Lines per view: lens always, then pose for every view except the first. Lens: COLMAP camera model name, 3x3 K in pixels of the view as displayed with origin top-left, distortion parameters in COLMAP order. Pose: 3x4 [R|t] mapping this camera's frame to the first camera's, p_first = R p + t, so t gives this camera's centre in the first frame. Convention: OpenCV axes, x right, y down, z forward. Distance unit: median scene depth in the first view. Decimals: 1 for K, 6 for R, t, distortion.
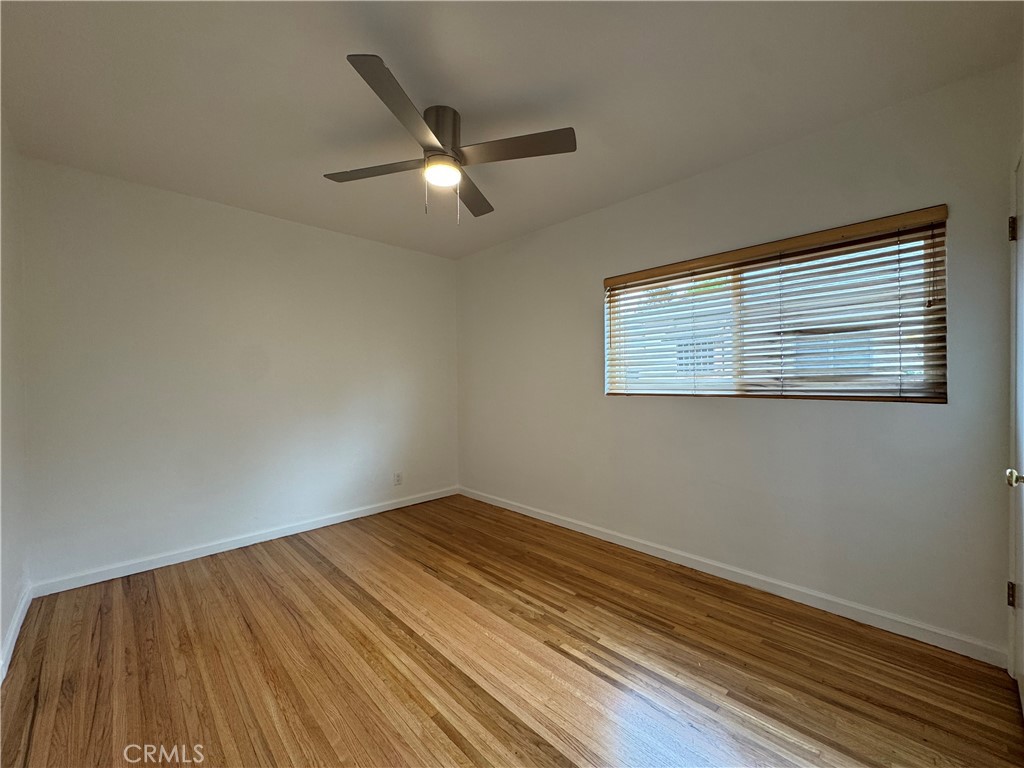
lens RADIAL K [[410.6, 0, 511.2], [0, 410.6, 381.4], [0, 0, 1]] dist [-0.002027, 0.001003]
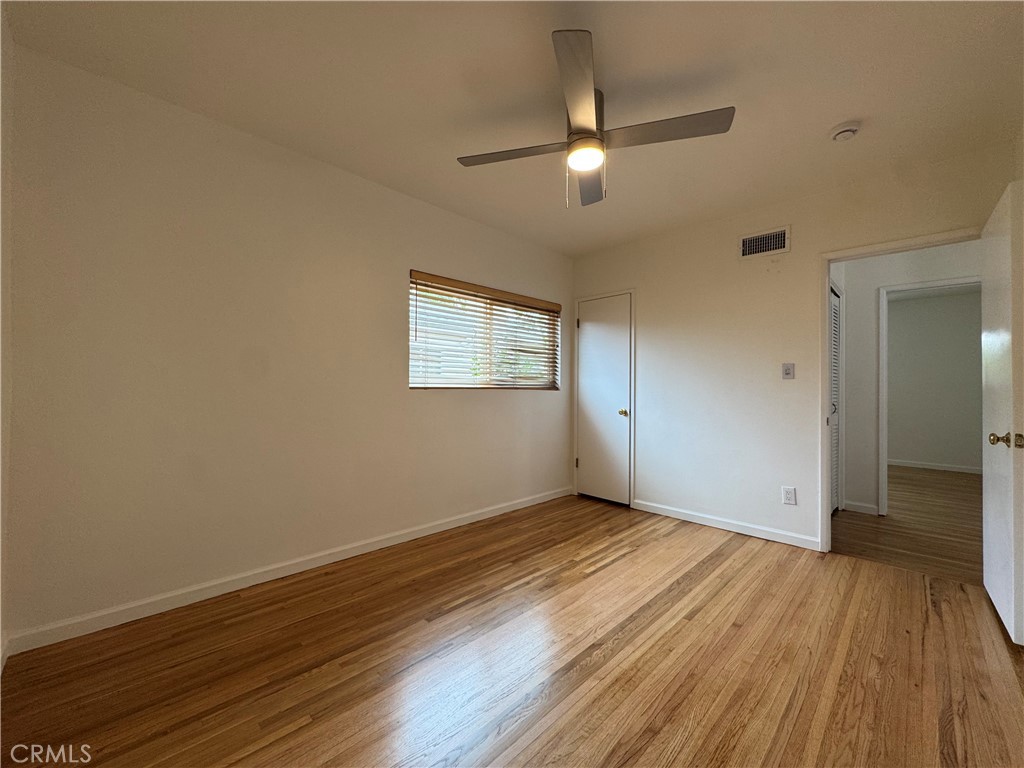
lens RADIAL K [[410.6, 0, 511.7], [0, 410.6, 389.5], [0, 0, 1]] dist [-0.002027, 0.001003]
pose [[-0.018936, 0.009124, 0.999779, -1.006752], [-0.005473, 0.999942, -0.009229, 0.057030], [-0.999806, -0.005647, -0.018885, 1.064232]]
